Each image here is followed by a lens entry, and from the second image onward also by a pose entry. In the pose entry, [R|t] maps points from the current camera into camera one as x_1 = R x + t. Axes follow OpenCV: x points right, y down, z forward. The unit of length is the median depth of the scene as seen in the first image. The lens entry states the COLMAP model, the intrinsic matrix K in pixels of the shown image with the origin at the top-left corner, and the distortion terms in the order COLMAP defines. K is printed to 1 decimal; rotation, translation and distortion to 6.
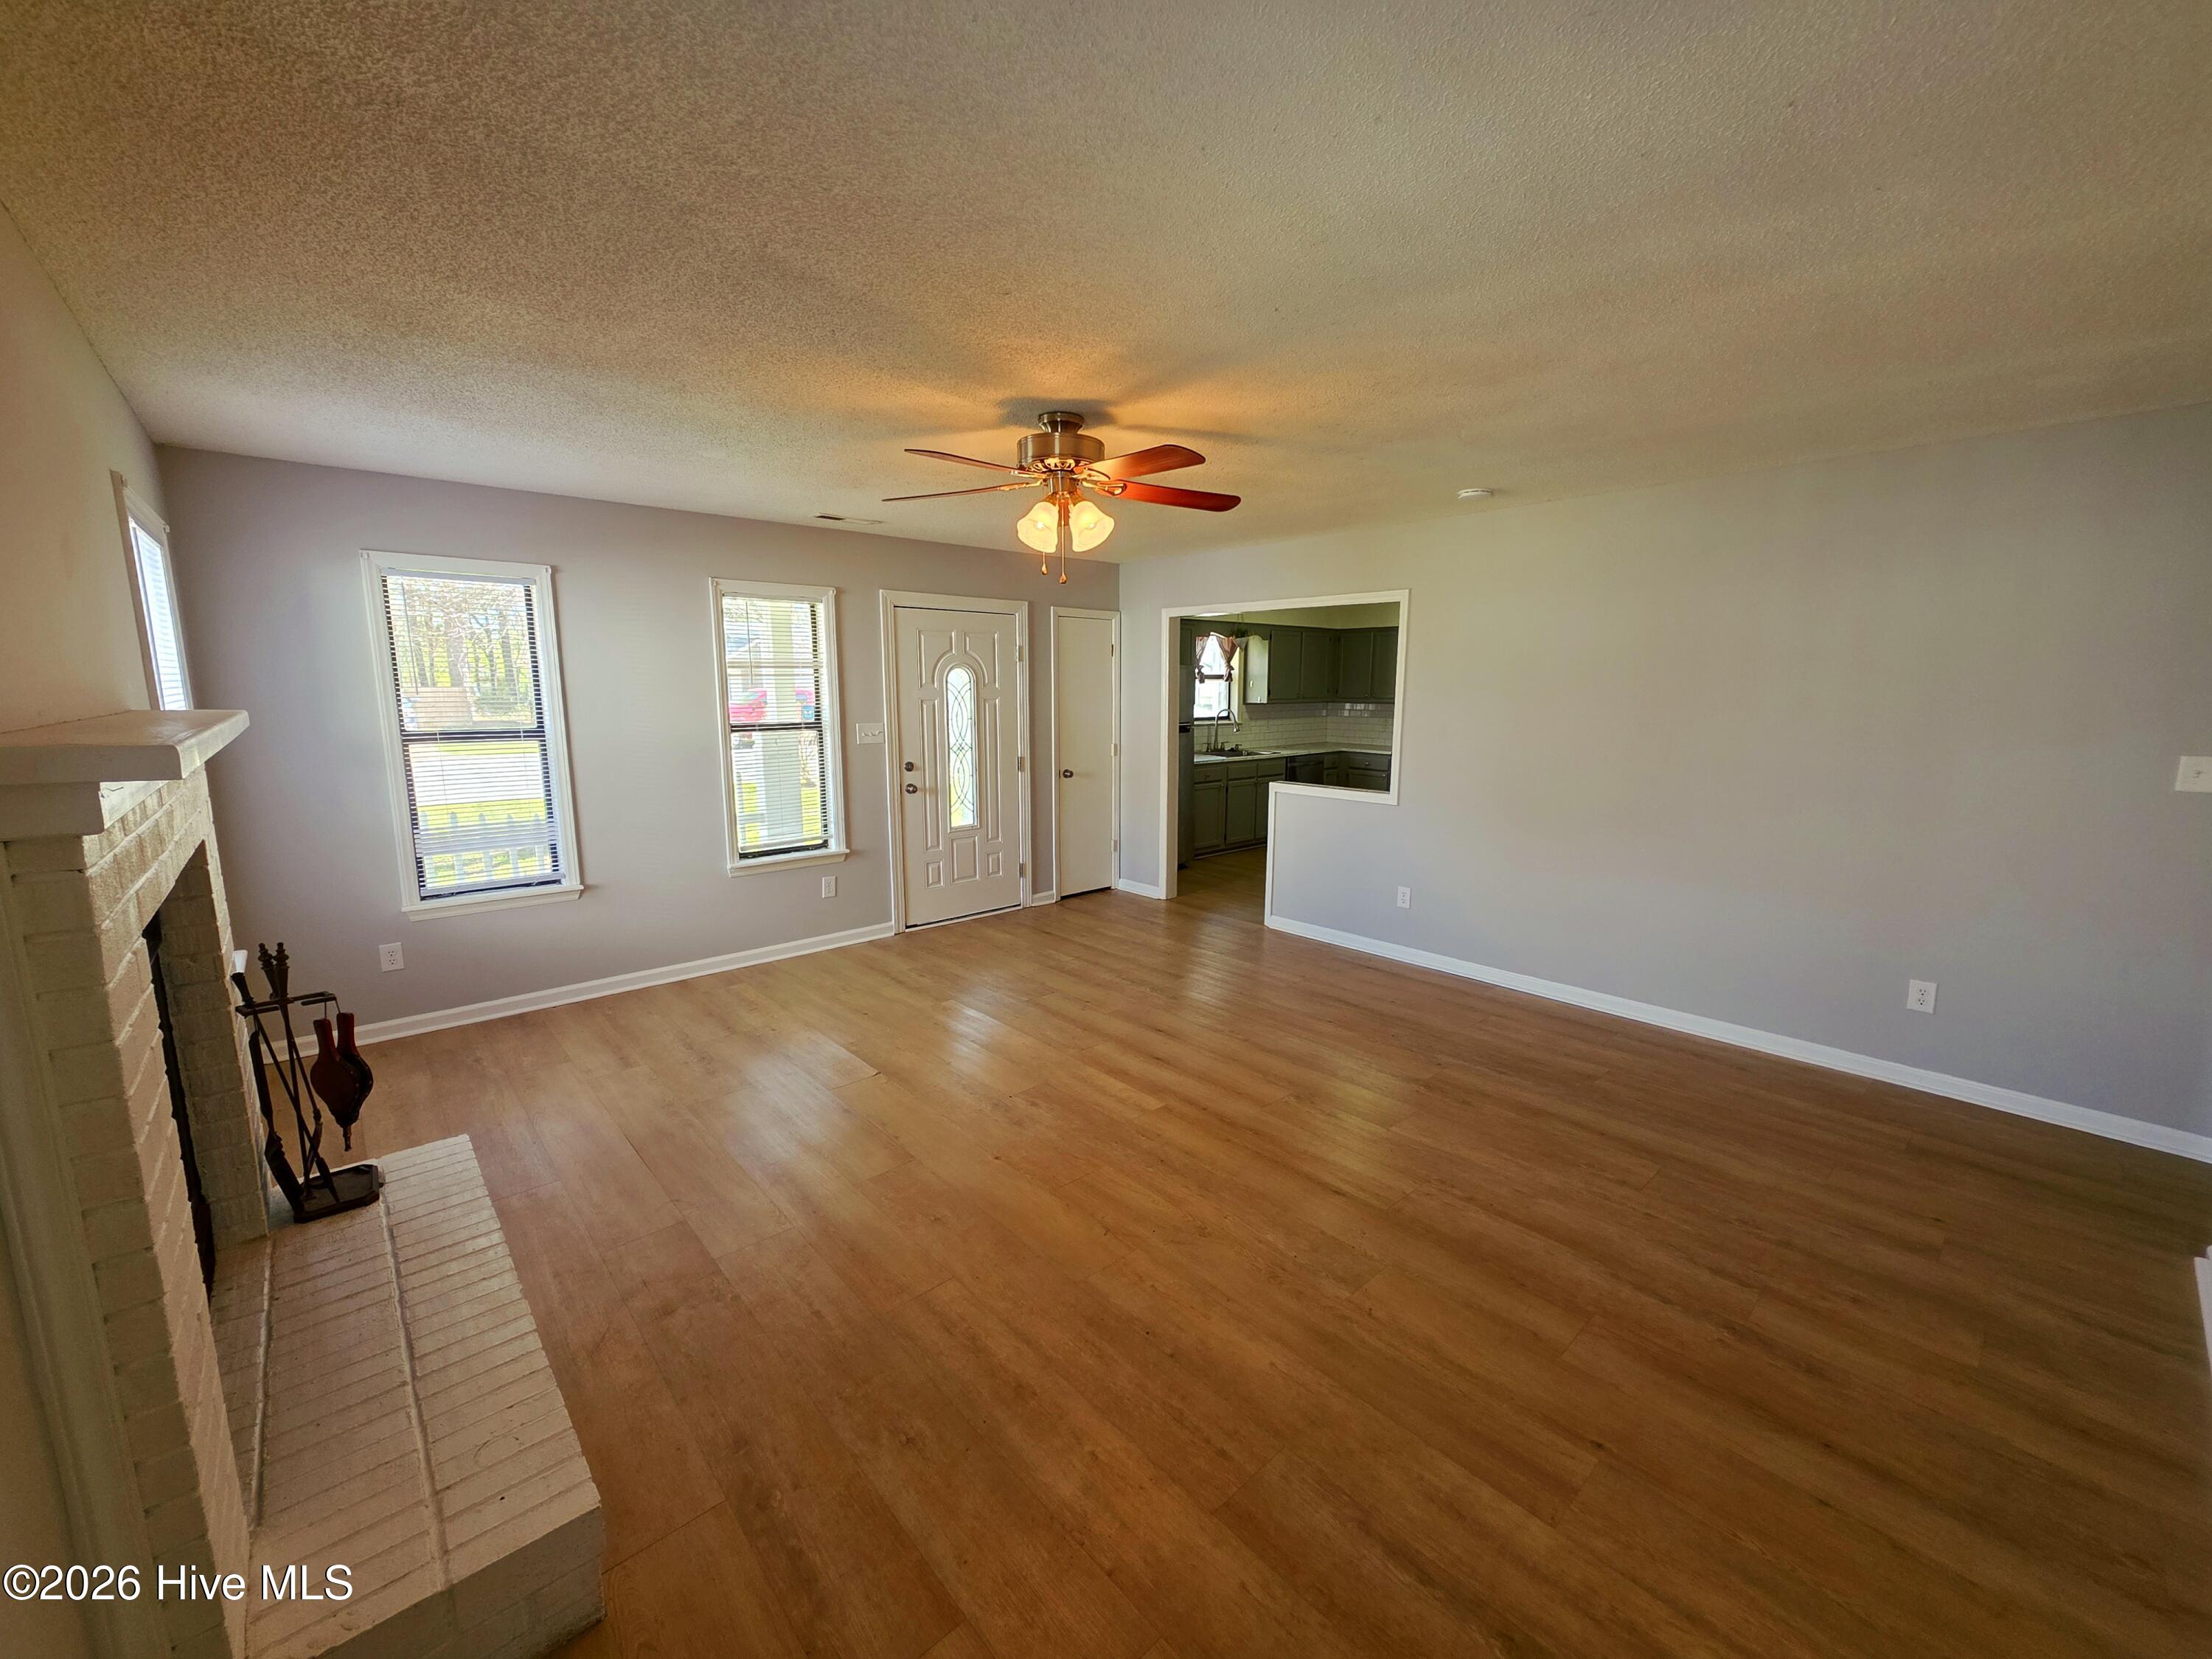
lens RADIAL K [[882.7, 0, 1113.9], [0, 882.7, 827.2], [0, 0, 1]] dist [-0.001111, -0.000213]
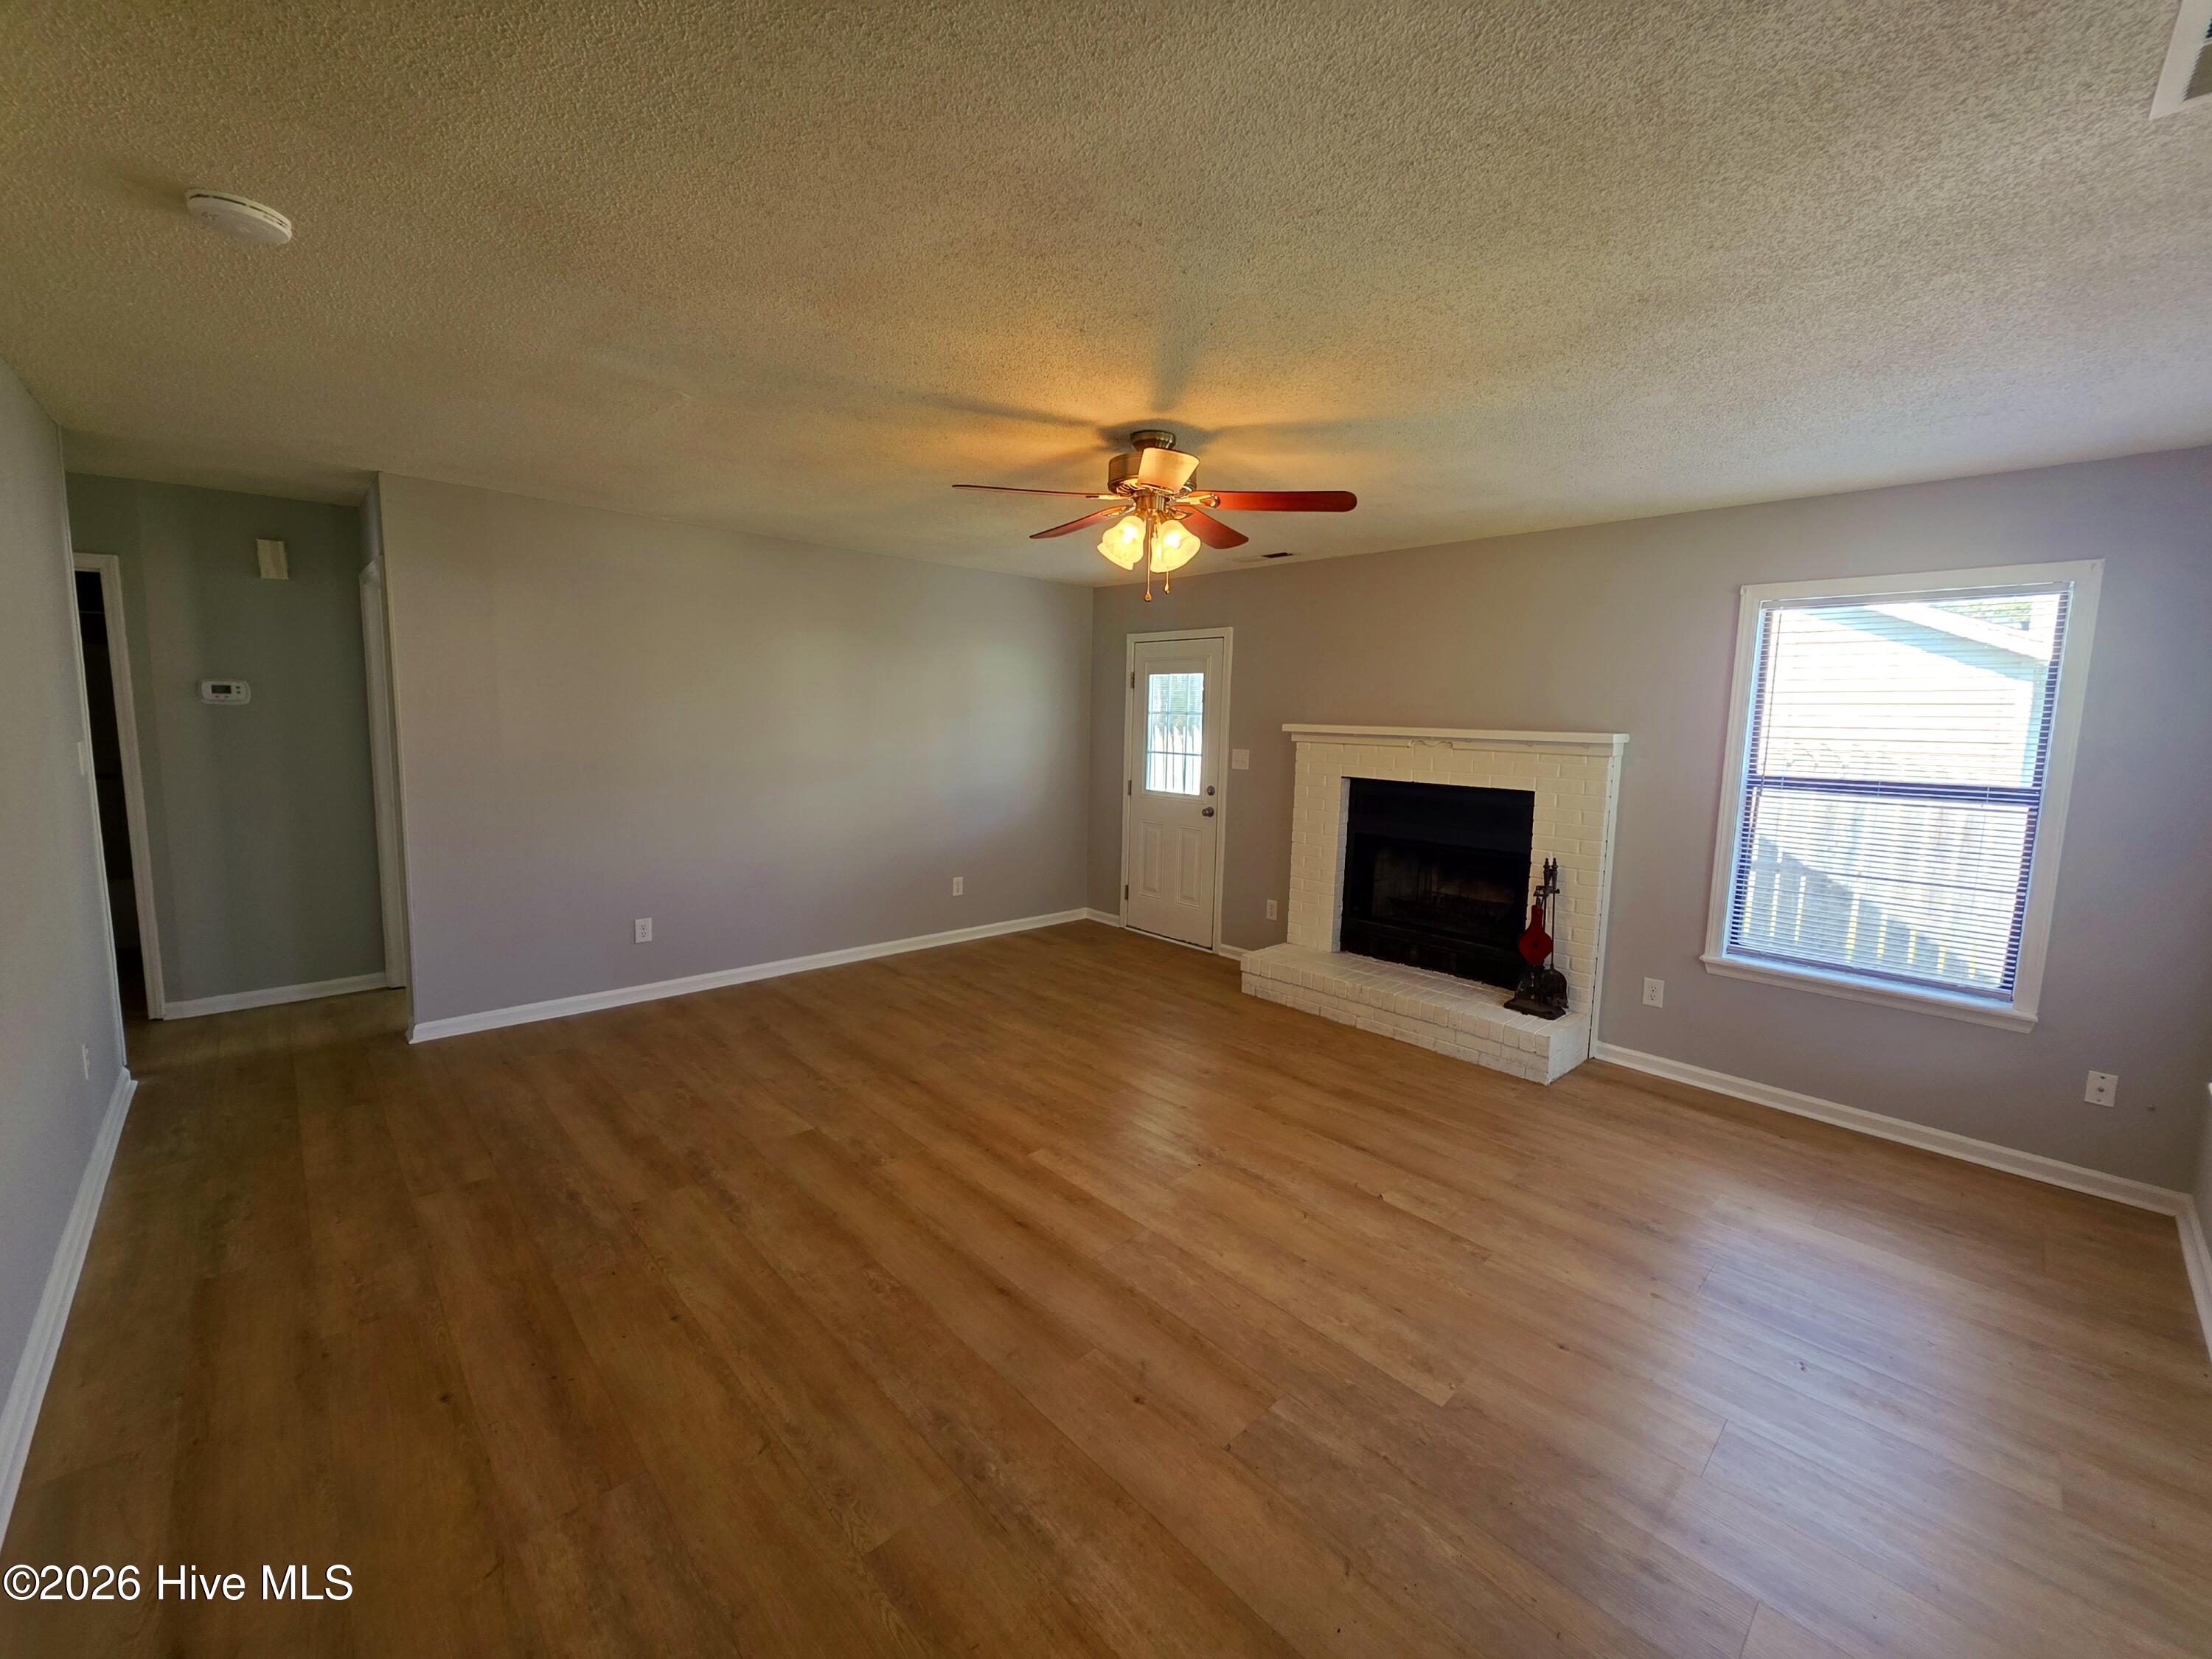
lens RADIAL K [[882.7, 0, 1113.9], [0, 882.7, 827.2], [0, 0, 1]] dist [-0.001111, -0.000213]
pose [[-0.999305, -0.023328, -0.029075, 0.003194], [-0.030677, 0.957763, 0.285919, -0.288195], [0.021177, 0.286612, -0.957813, 1.841948]]
